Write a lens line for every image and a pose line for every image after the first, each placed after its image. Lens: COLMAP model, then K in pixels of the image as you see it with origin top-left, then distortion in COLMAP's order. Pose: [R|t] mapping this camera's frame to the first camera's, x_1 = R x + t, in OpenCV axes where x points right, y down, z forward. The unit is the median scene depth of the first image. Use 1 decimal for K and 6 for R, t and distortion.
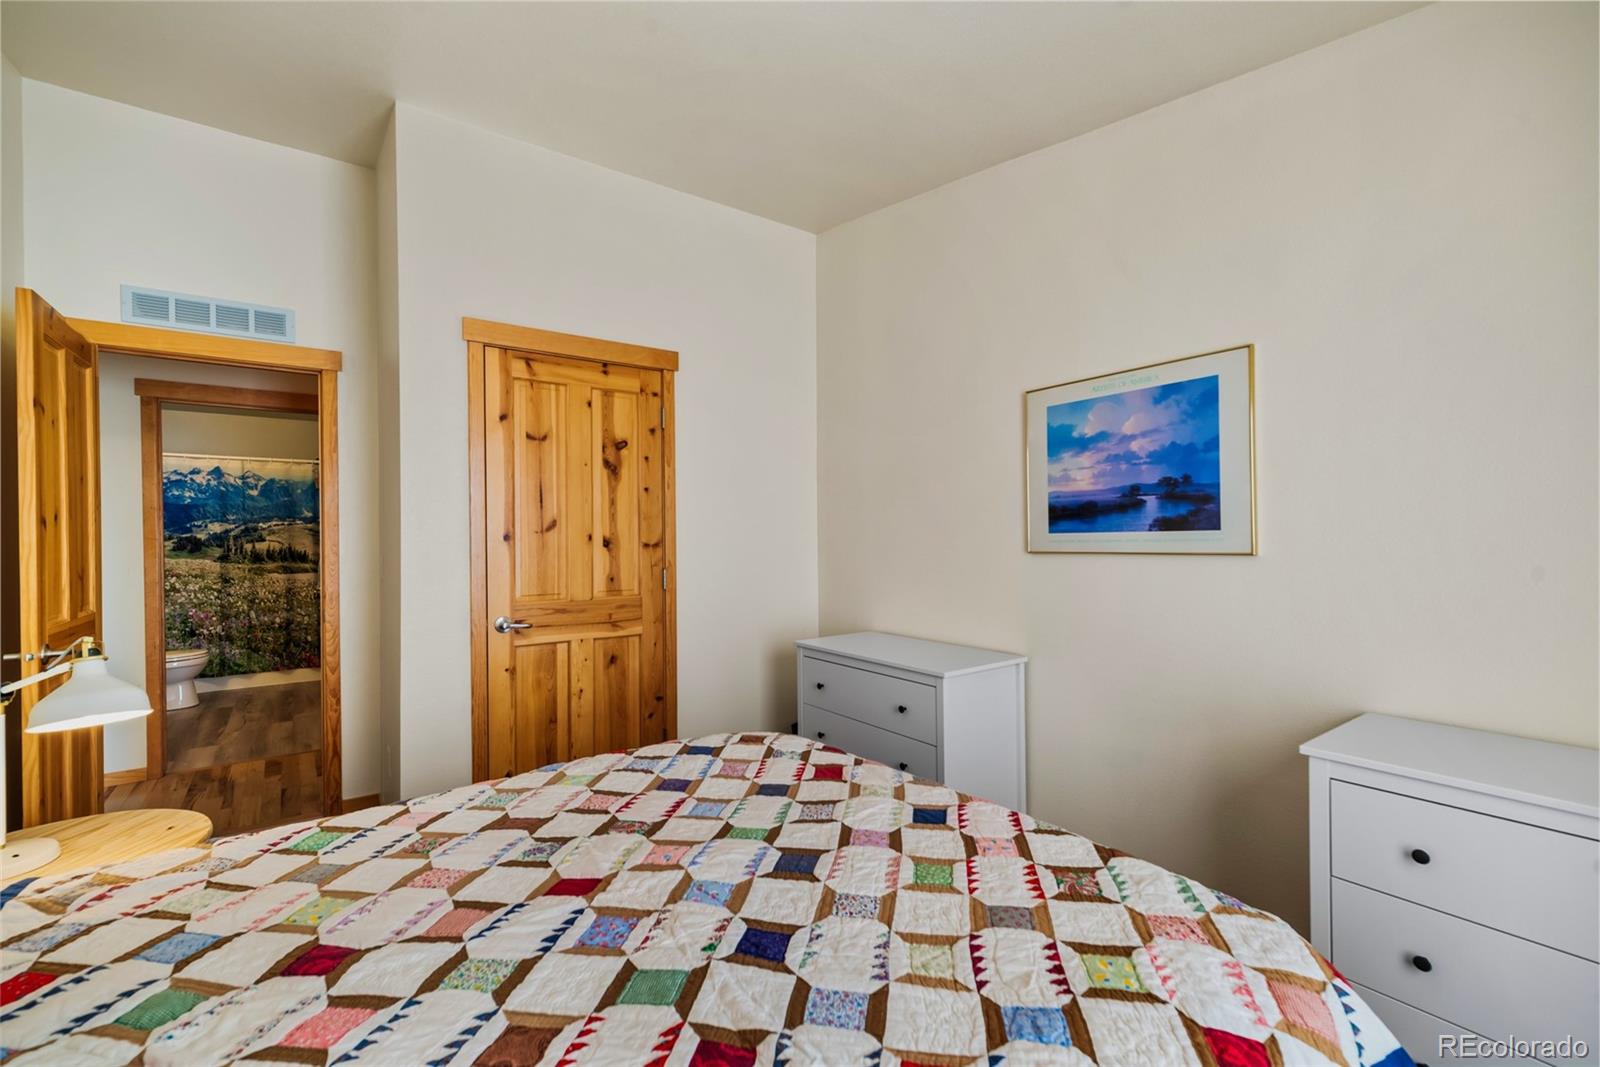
lens RADIAL K [[691.1, 0, 803.2], [0, 691.1, 533.9], [0, 0, 1]] dist [0.005108, 0.000558]
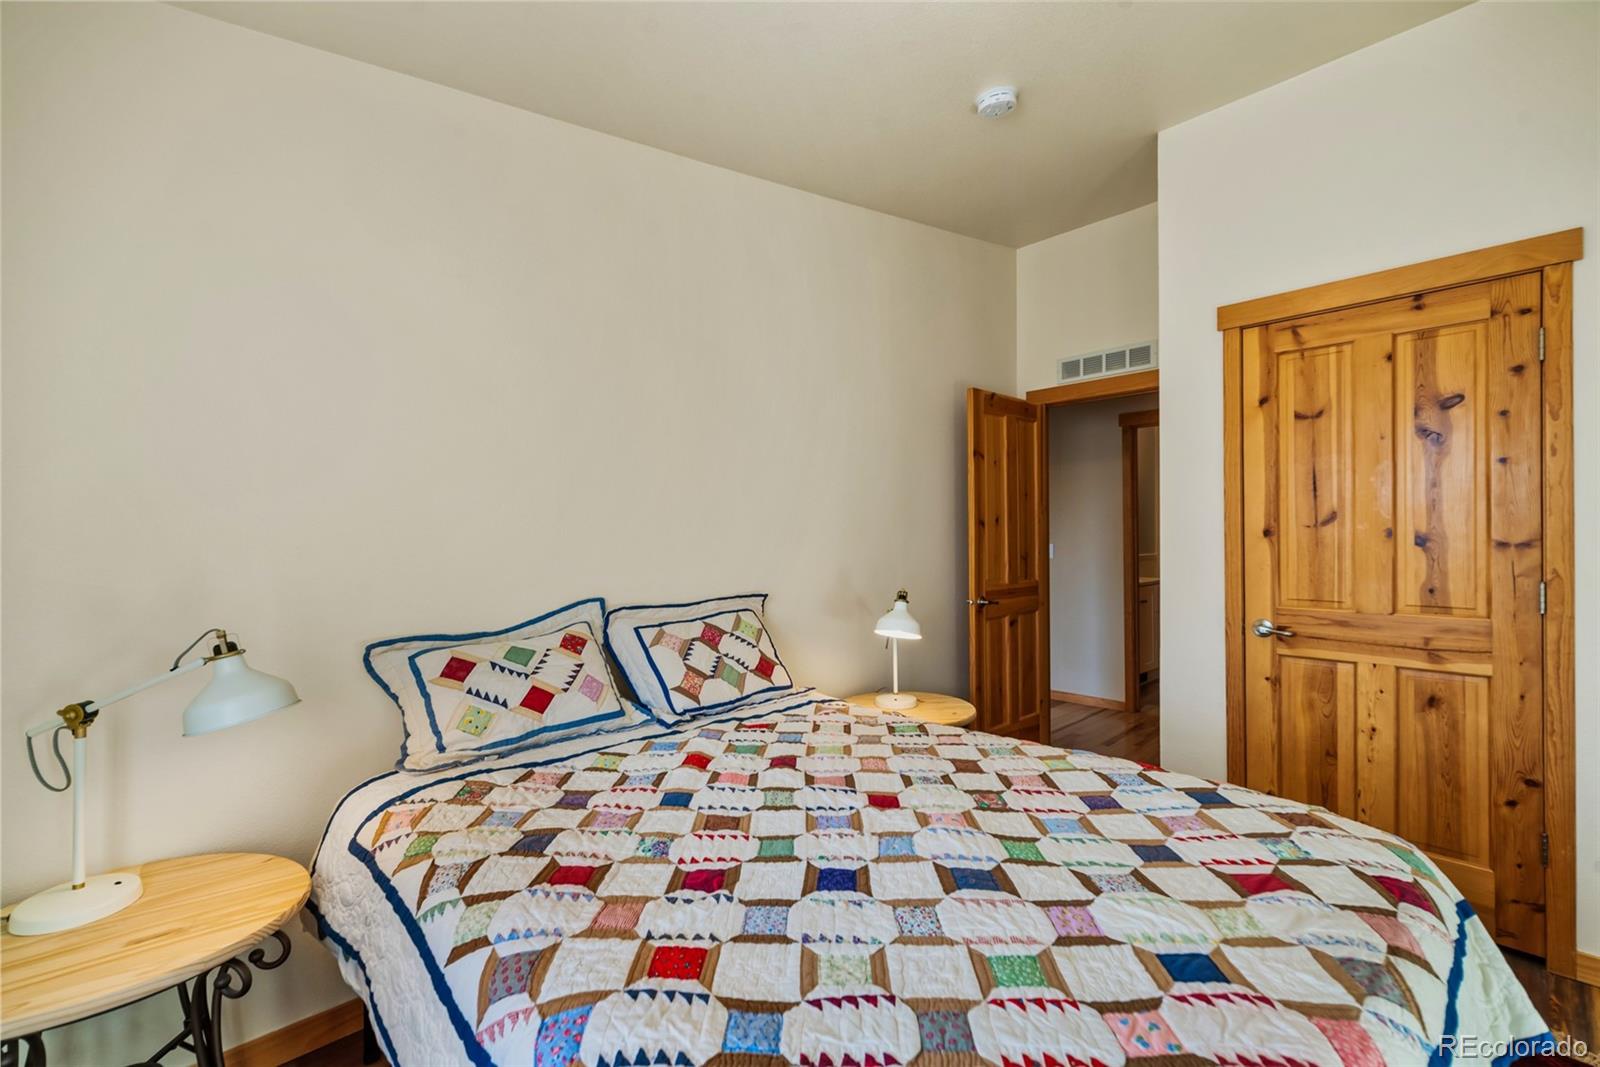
lens RADIAL K [[691.1, 0, 805.1], [0, 691.1, 534.3], [0, 0, 1]] dist [0.005108, 0.000558]
pose [[0.127737, 0.005000, -0.991795, 0.390833], [0.007833, 0.999951, 0.006050, -0.003278], [0.991777, -0.008541, 0.127692, 0.280298]]
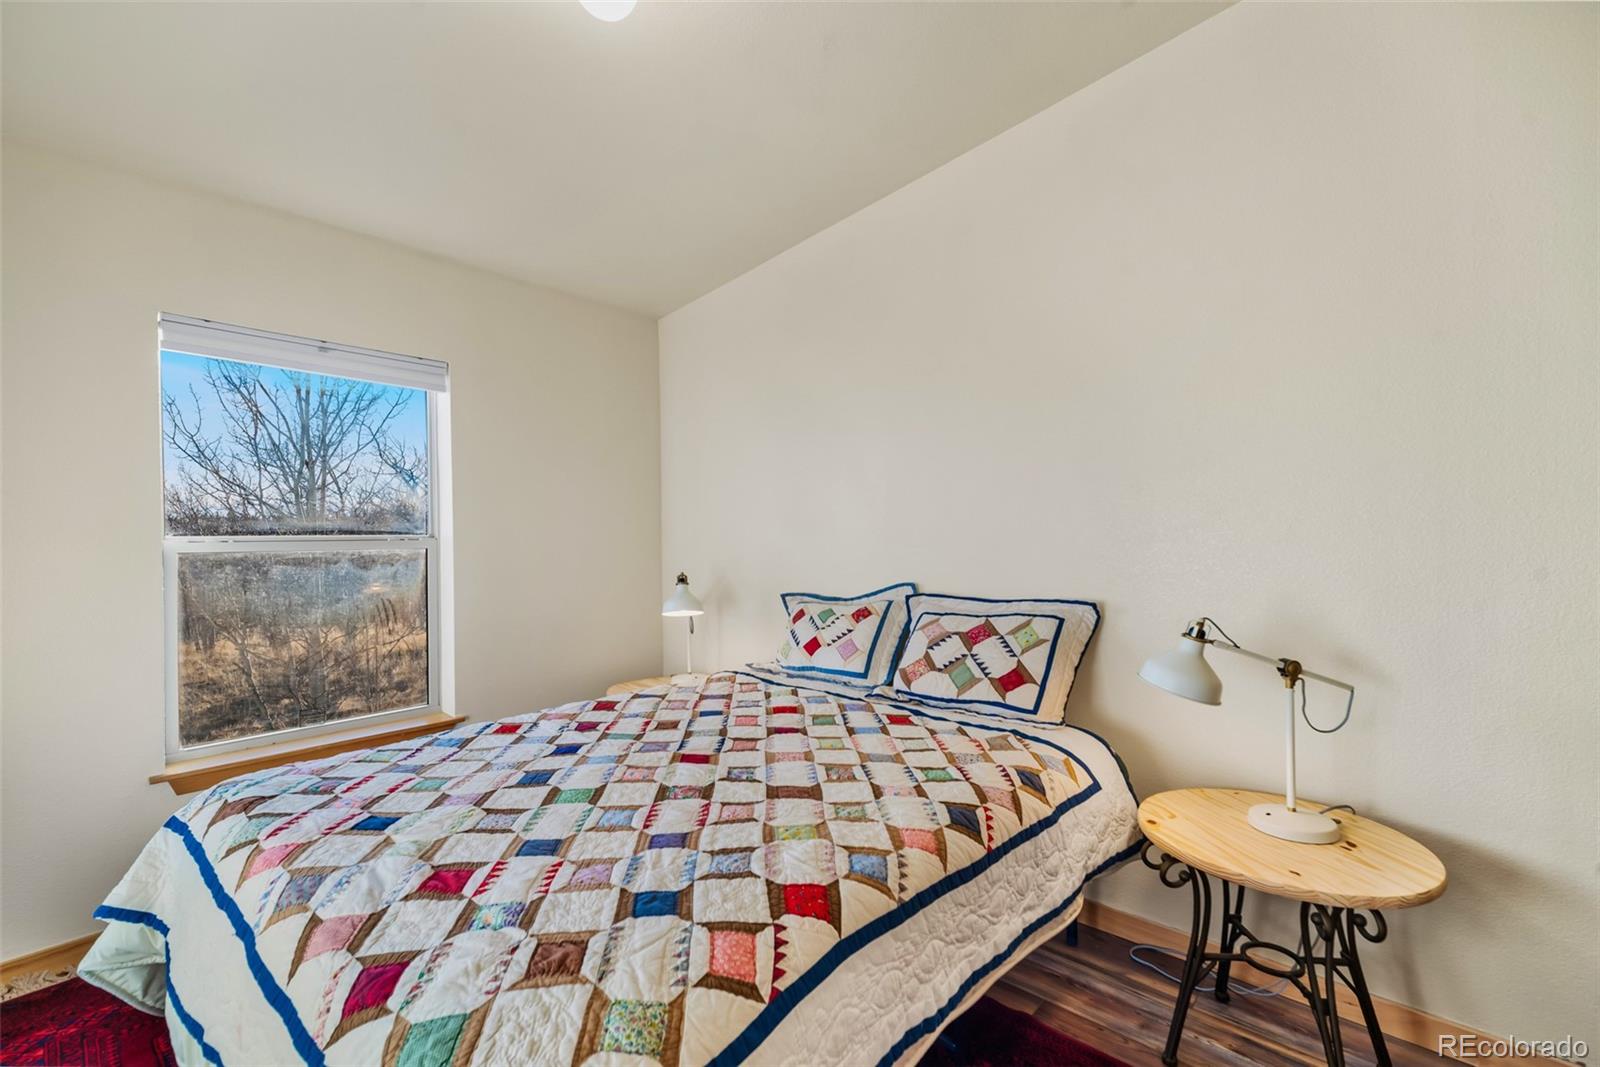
lens RADIAL K [[691.1, 0, 798.8], [0, 691.1, 532.3], [0, 0, 1]] dist [0.005108, 0.000558]
pose [[-0.975144, 0.011074, -0.221295, -0.091498], [0.011145, 0.999937, 0.000924, 0.002745], [0.221291, -0.001565, -0.975206, 1.041703]]
